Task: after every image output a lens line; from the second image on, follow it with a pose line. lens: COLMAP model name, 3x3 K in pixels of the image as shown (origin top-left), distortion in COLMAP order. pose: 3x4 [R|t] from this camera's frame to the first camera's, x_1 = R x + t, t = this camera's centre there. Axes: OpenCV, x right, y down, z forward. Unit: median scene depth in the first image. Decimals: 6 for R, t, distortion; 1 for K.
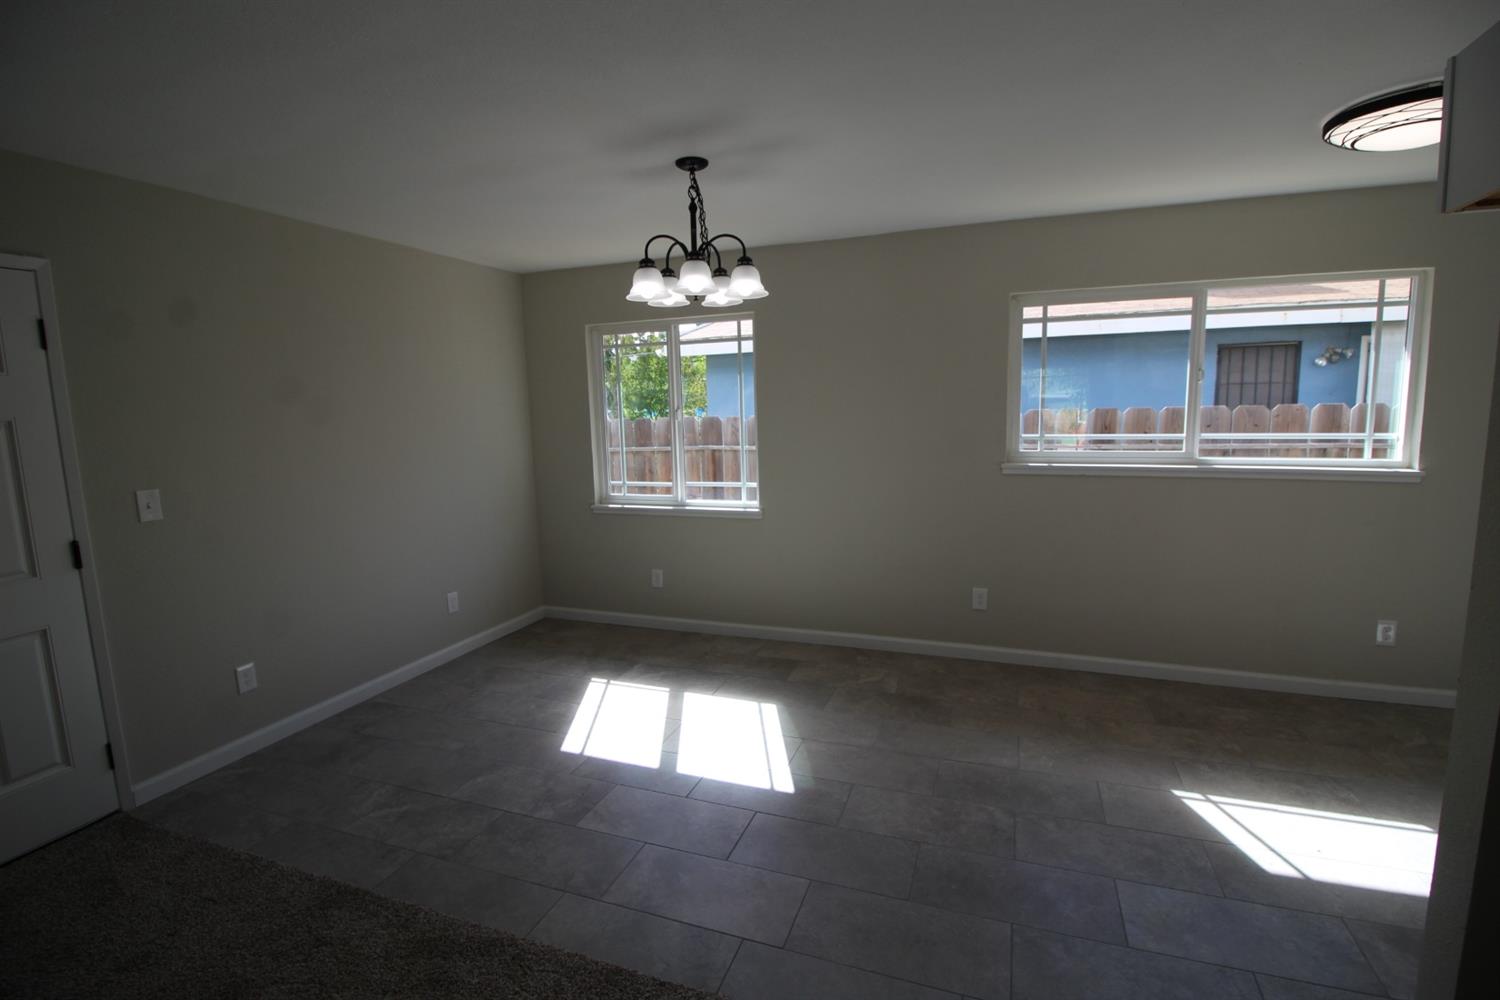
lens RADIAL K [[695.8, 0, 754.9], [0, 695.8, 496.0], [0, 0, 1]] dist [-0.002857, -0.010379]
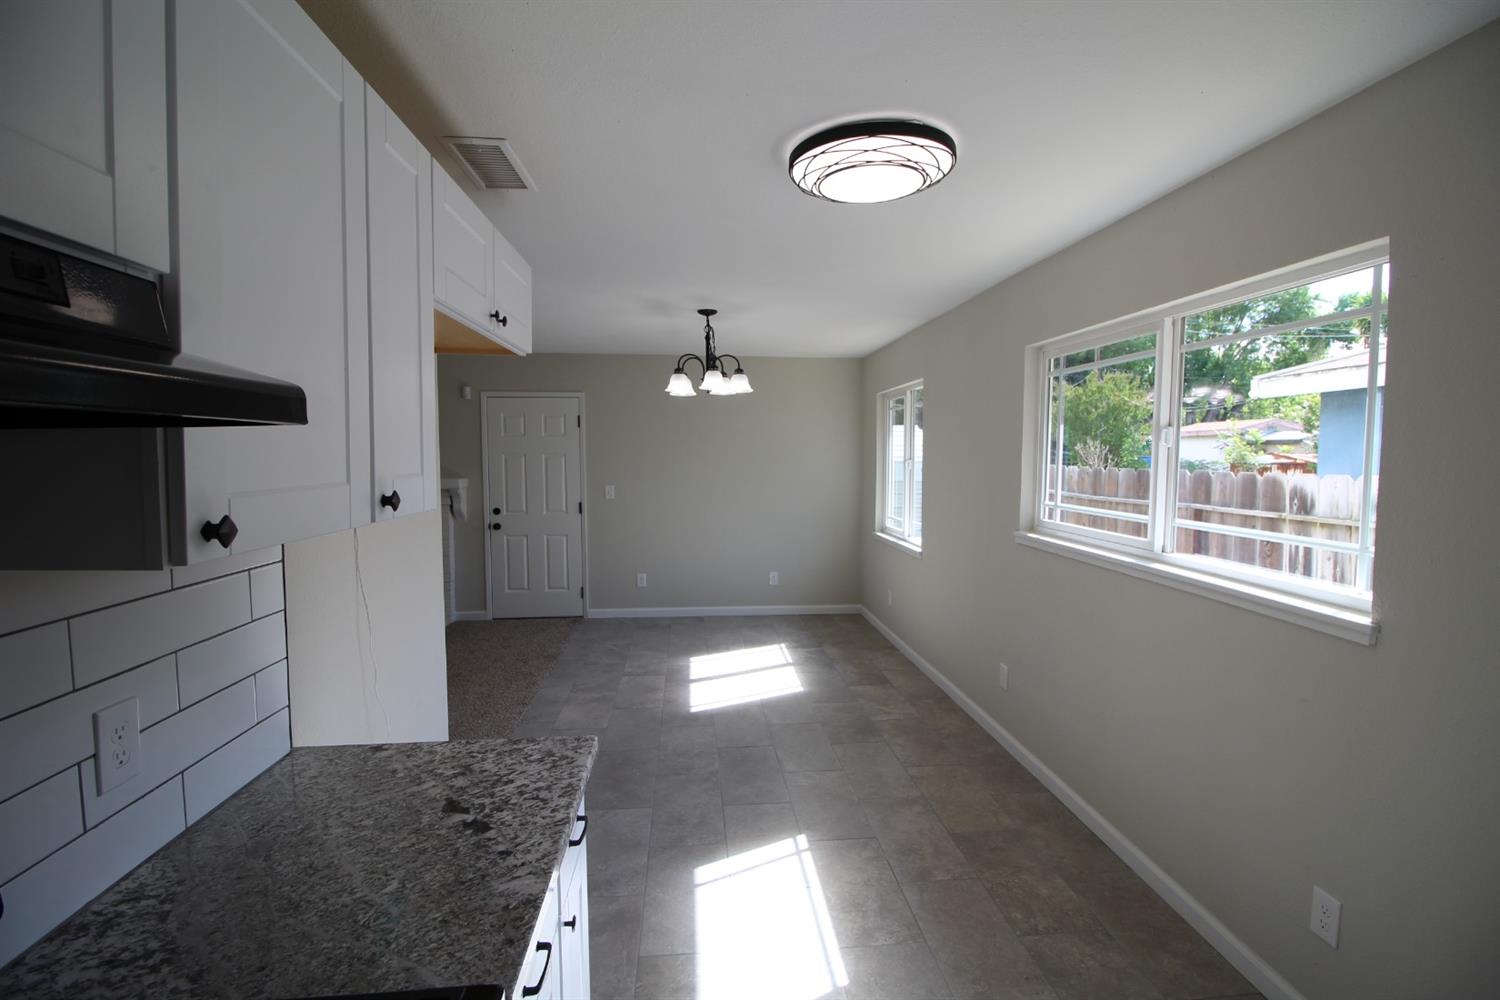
lens RADIAL K [[695.8, 0, 754.9], [0, 695.8, 496.0], [0, 0, 1]] dist [-0.002857, -0.010379]
pose [[0.434410, 0.081289, -0.897040, 1.093173], [-0.132548, 0.990846, 0.025601, -0.075267], [0.890909, 0.107779, 0.441208, 0.306471]]
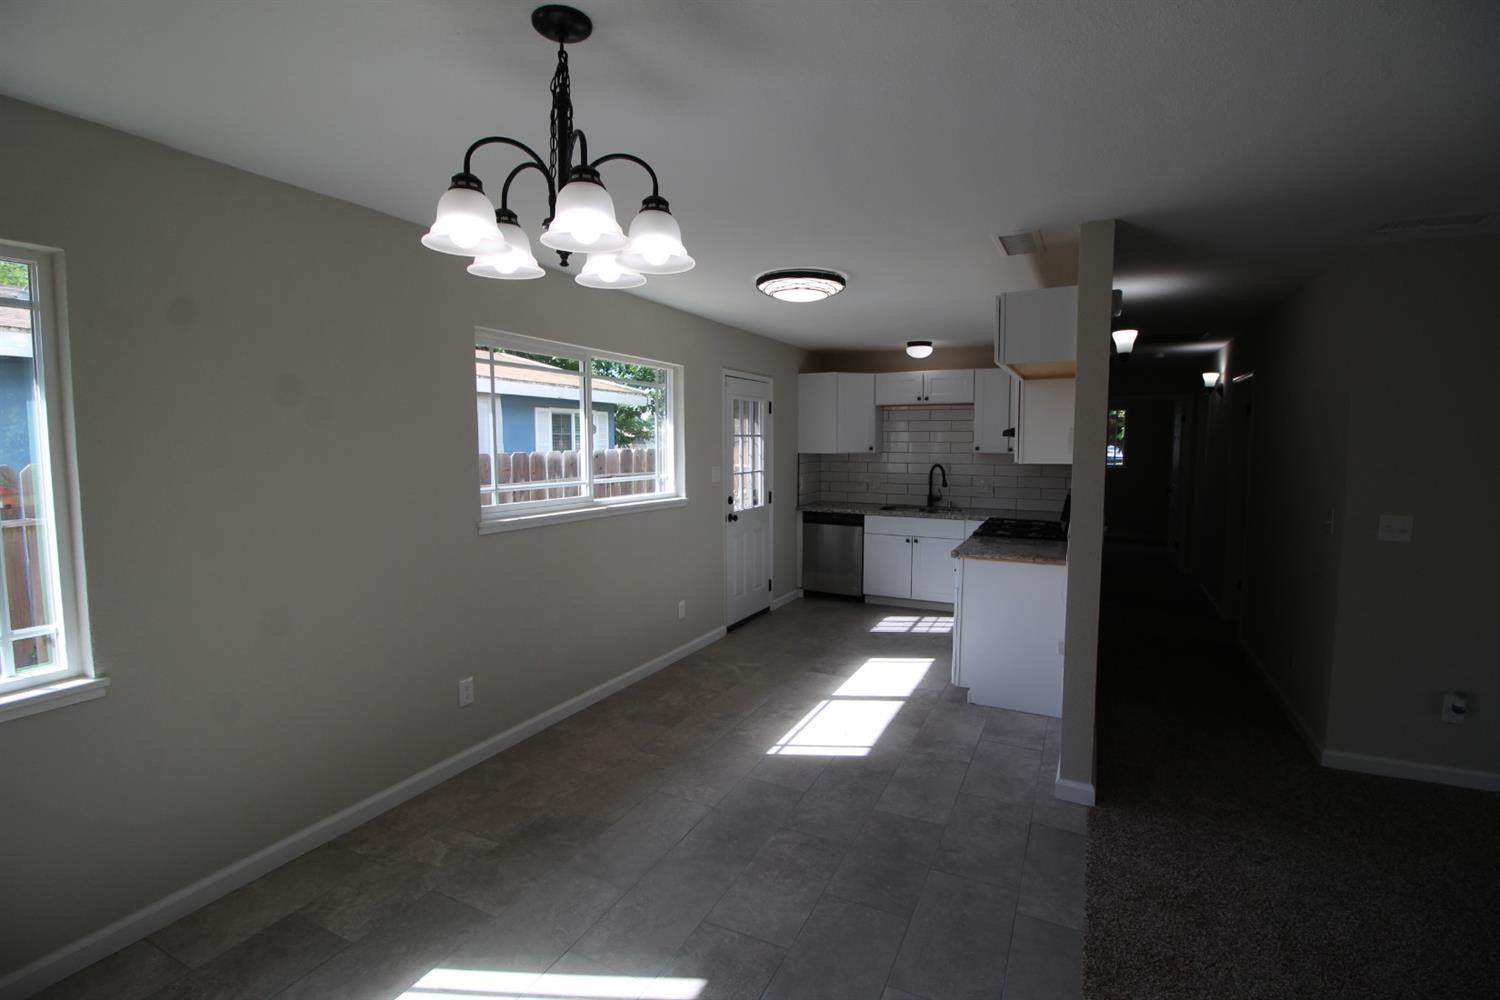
lens RADIAL K [[690.5, 0, 747.5], [0, 690.5, 496.8], [0, 0, 1]] dist [0.001582, -0.012589]
pose [[0.106868, -0.056336, 0.992676, -0.476895], [0.129350, 0.990696, 0.042298, -0.077324], [-0.985823, 0.123883, 0.113161, 0.616543]]
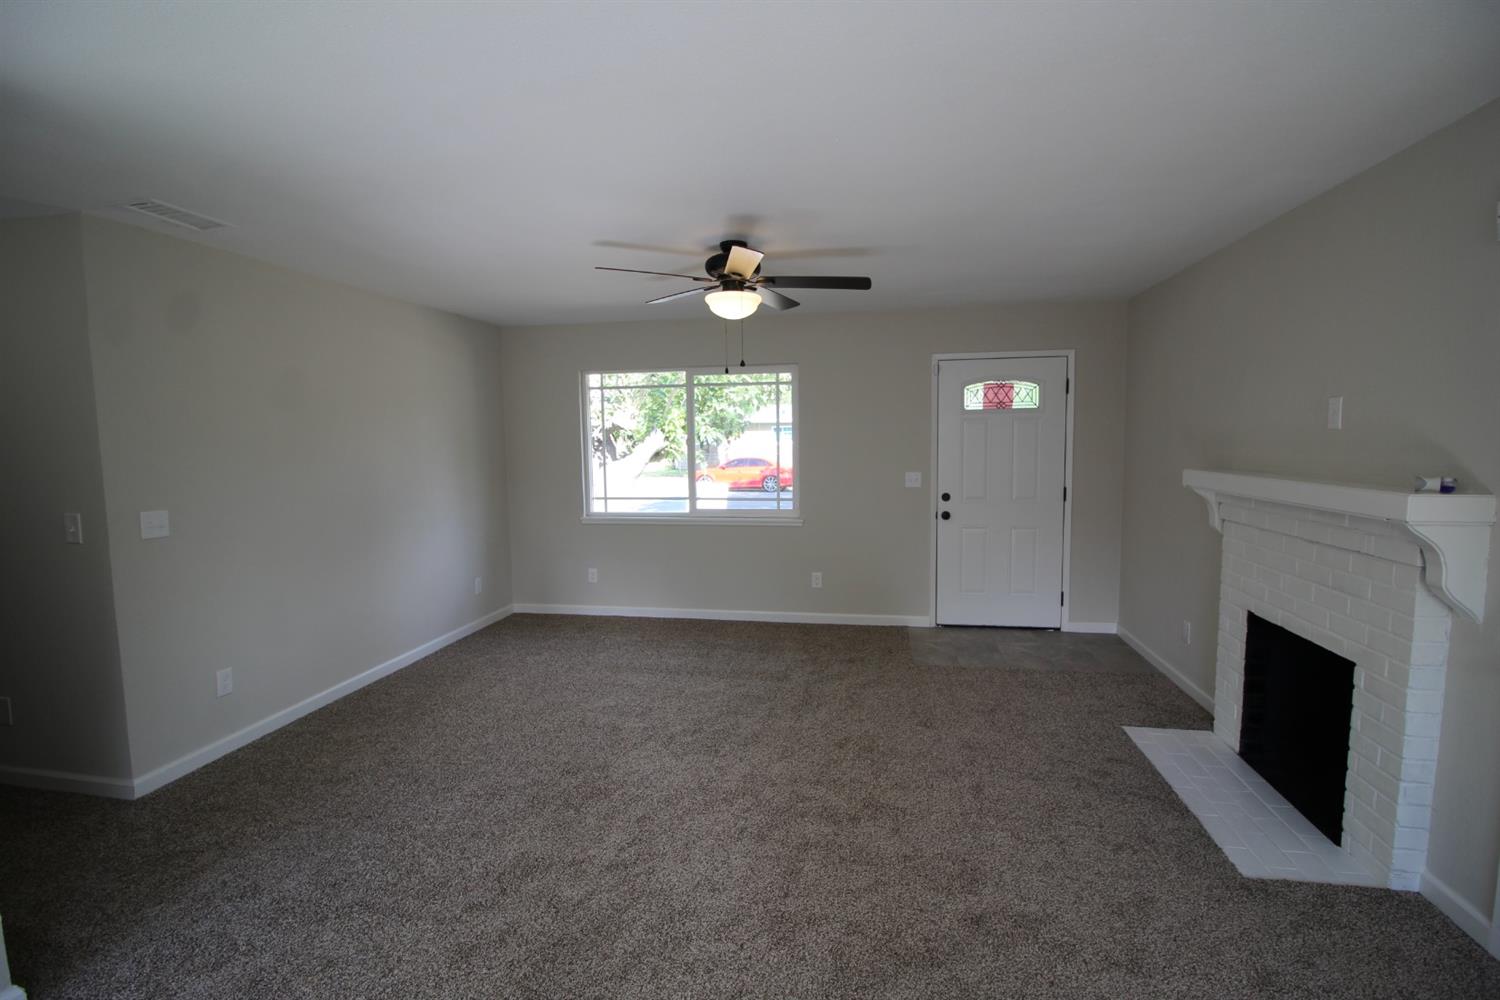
lens RADIAL K [[695.8, 0, 754.9], [0, 695.8, 496.0], [0, 0, 1]] dist [-0.002857, -0.010379]
pose [[-0.983715, 0.051560, -0.172183, -0.113830], [0.011849, 0.974491, 0.224116, -0.109262], [0.179346, 0.218426, -0.959232, 0.843990]]
